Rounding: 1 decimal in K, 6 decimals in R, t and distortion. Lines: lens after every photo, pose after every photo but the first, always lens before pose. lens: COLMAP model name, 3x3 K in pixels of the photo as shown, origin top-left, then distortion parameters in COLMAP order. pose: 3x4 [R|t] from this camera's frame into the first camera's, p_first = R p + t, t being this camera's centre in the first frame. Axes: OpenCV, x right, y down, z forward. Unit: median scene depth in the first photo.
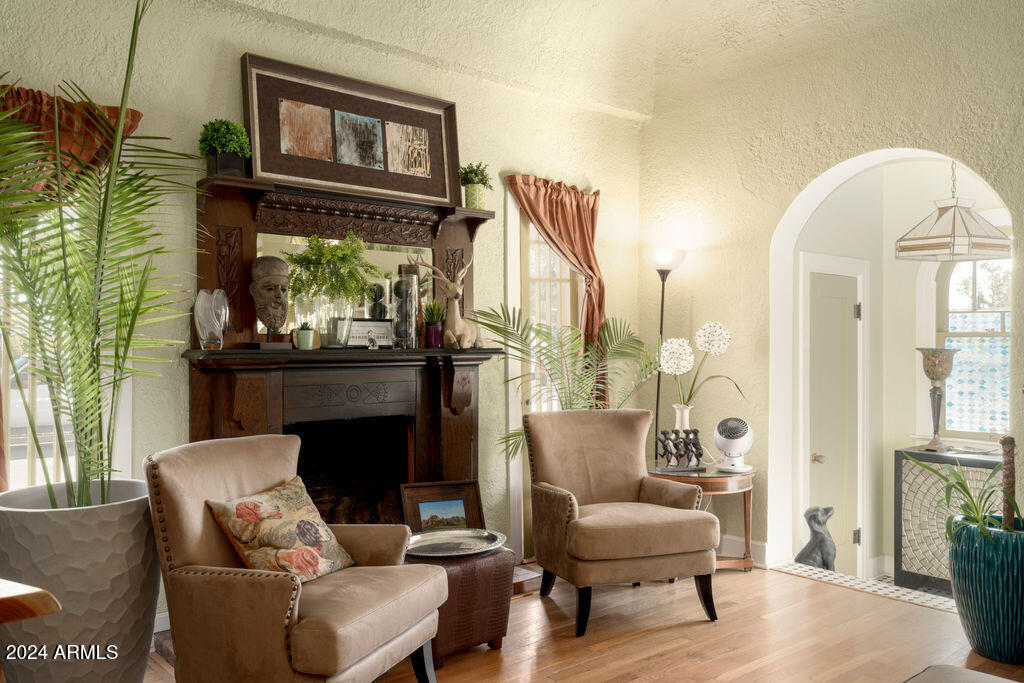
lens RADIAL K [[828.5, 0, 512.1], [0, 828.5, 339.4], [0, 0, 1]] dist [0.033891, -0.001795]
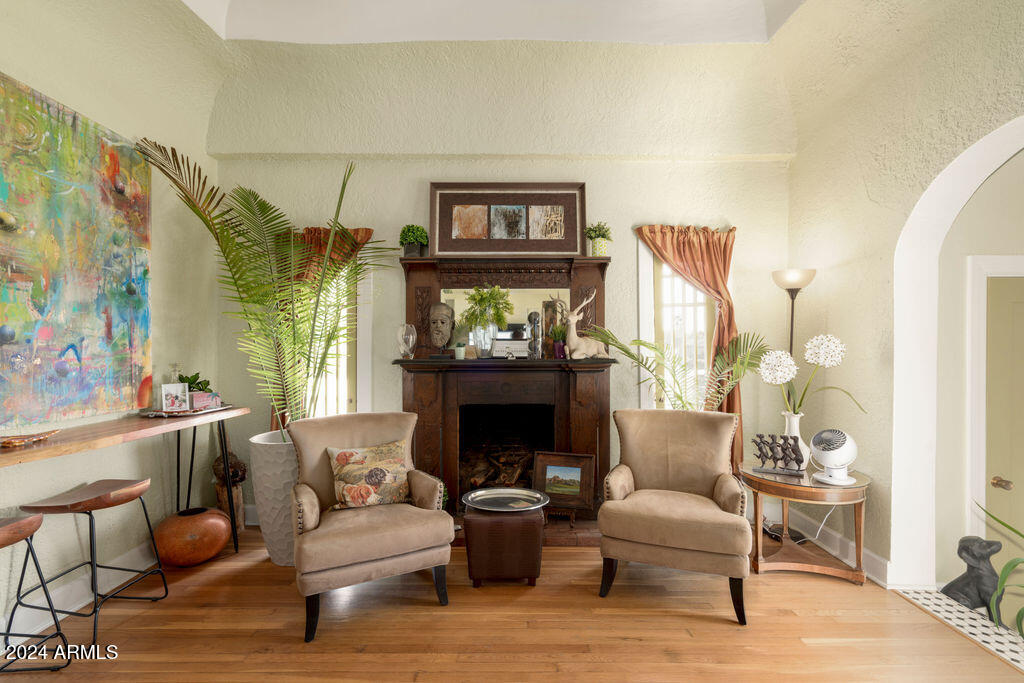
lens RADIAL K [[466.4, 0, 512.6], [0, 466.4, 352.0], [0, 0, 1]] dist [0.004051, 0.000735]
pose [[0.762879, 0.000011, -0.646541, 0.354240], [0.004125, 0.999980, 0.004884, -0.004780], [0.646528, -0.006393, 0.762863, 0.331035]]
